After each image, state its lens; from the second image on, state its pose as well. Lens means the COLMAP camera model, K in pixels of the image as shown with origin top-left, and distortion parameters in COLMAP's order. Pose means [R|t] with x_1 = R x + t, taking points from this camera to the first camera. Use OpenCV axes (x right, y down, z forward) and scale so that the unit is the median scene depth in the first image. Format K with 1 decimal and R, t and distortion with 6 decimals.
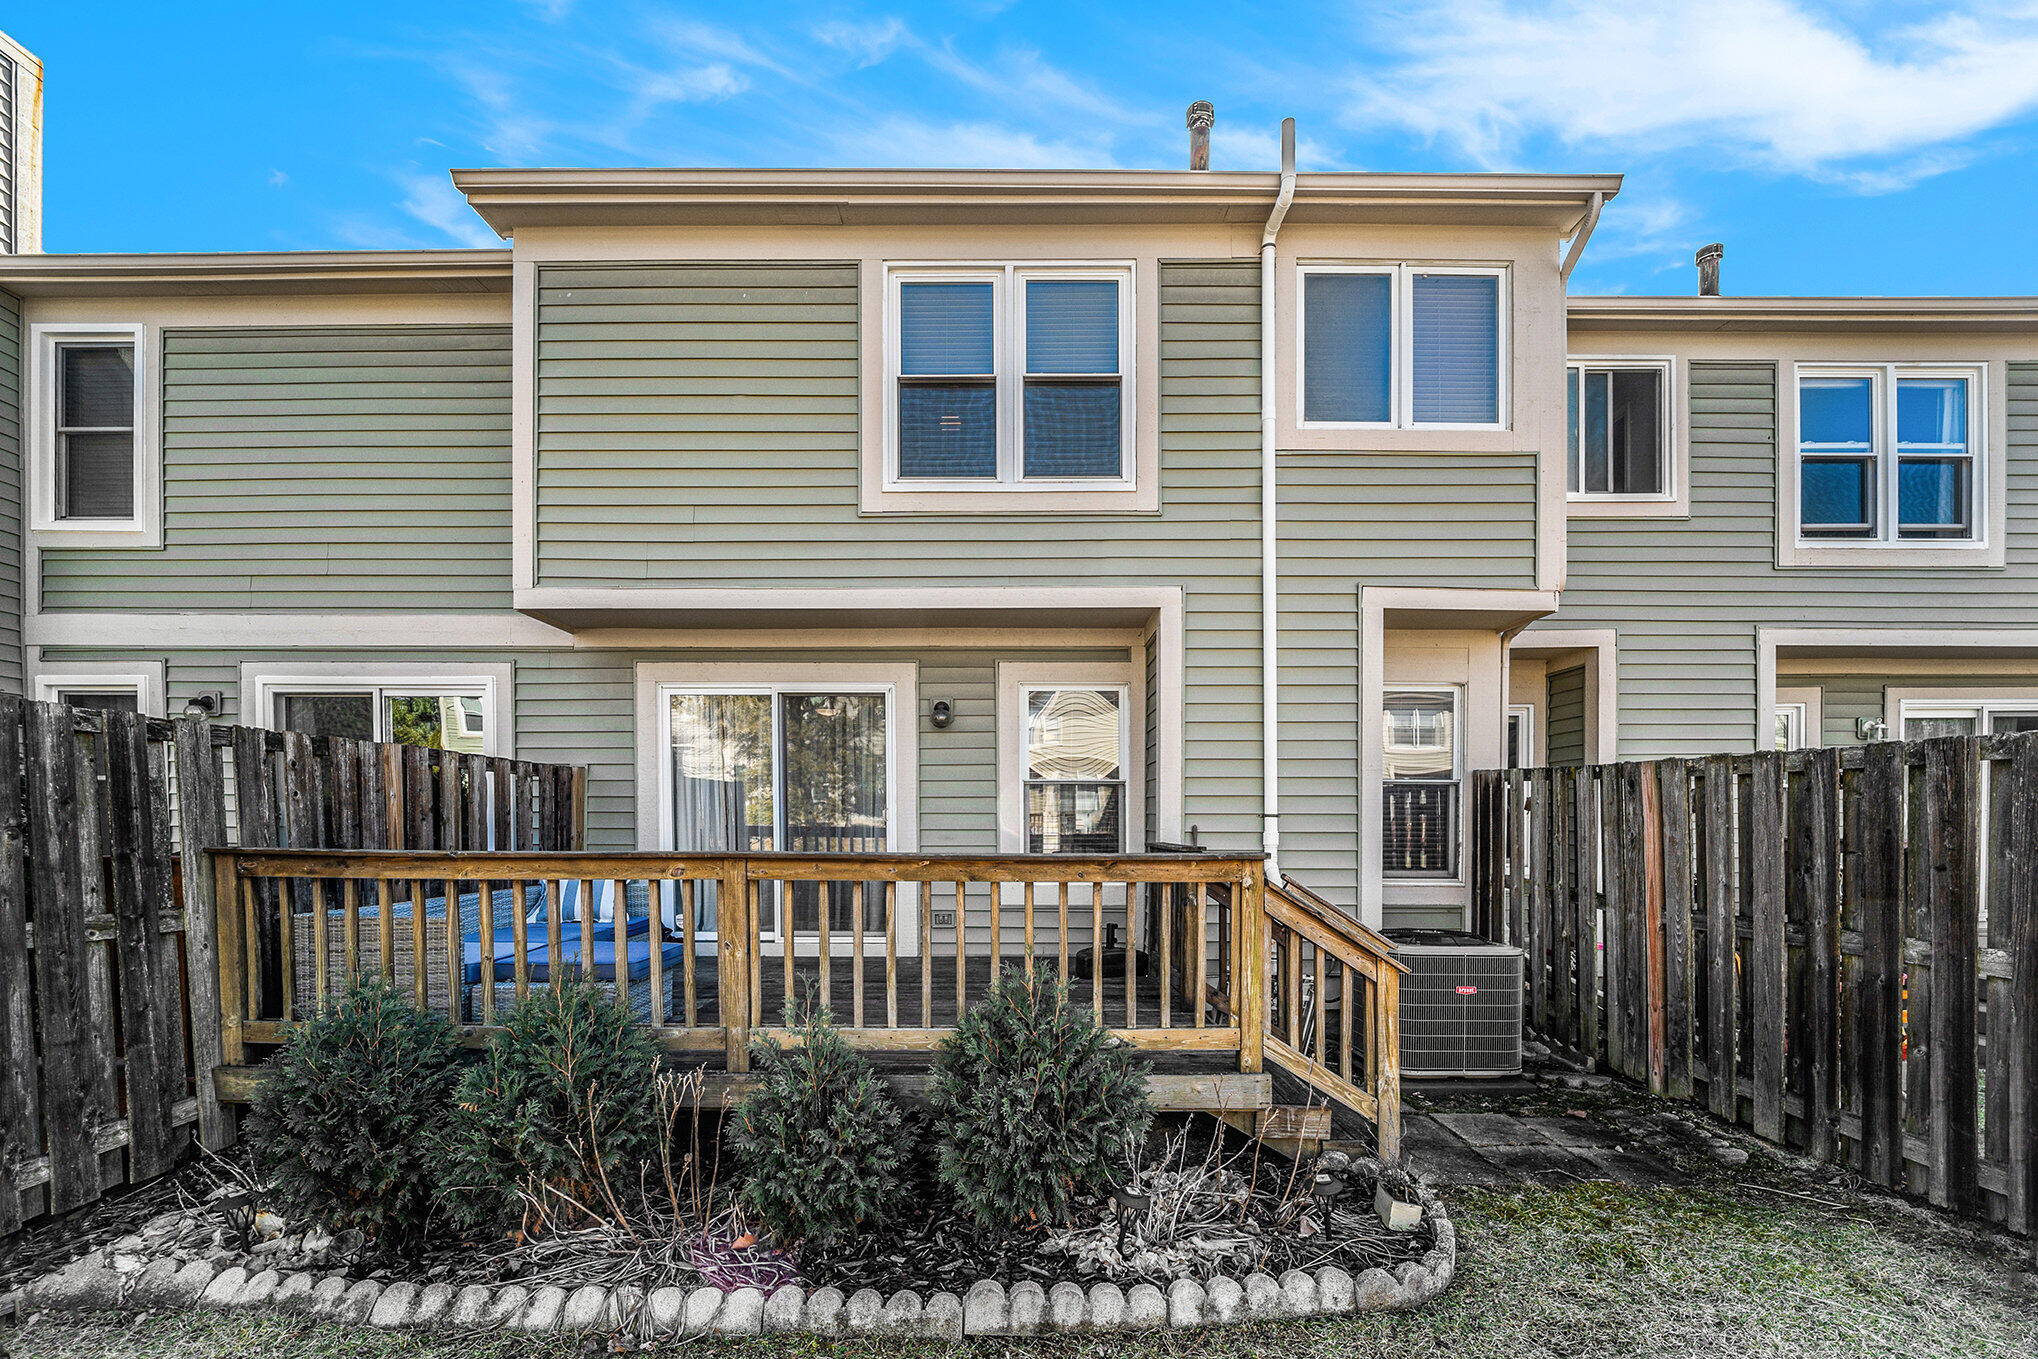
lens RADIAL K [[819.5, 0, 1018.8], [0, 819.5, 830.5], [0, 0, 1]] dist [0.007086, -0.013244]
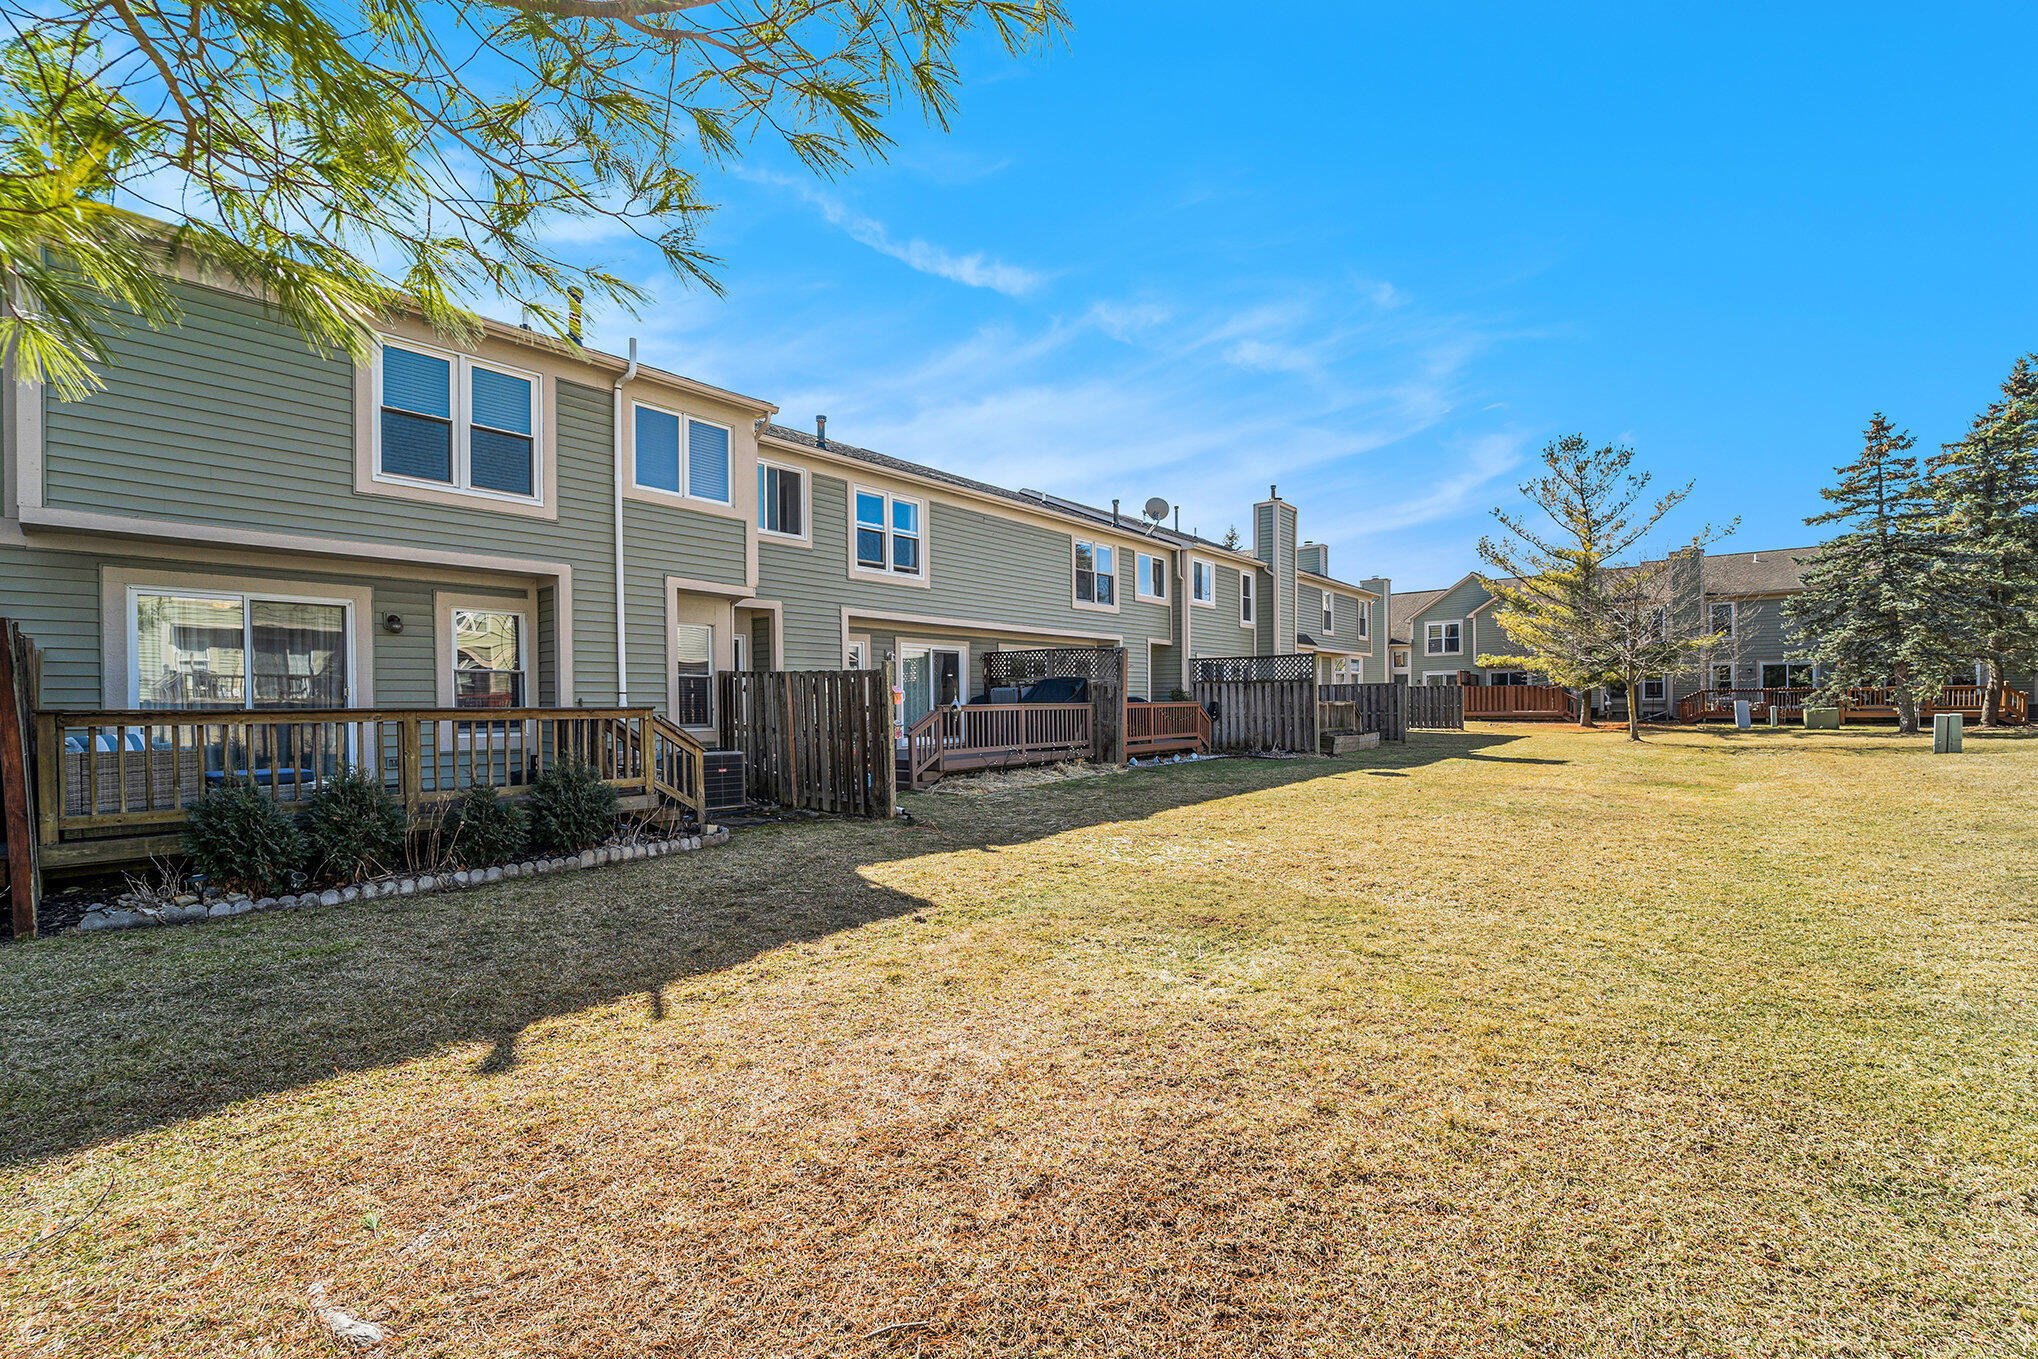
lens RADIAL K [[849.1, 0, 1011.0], [0, 849.1, 704.1], [0, 0, 1]] dist [-0.031714, 0.005260]
pose [[0.646316, -0.001140, 0.763069, -0.556482], [0.024414, 0.999518, -0.019186, 0.061697], [-0.762680, 0.031030, 0.646032, -0.864514]]
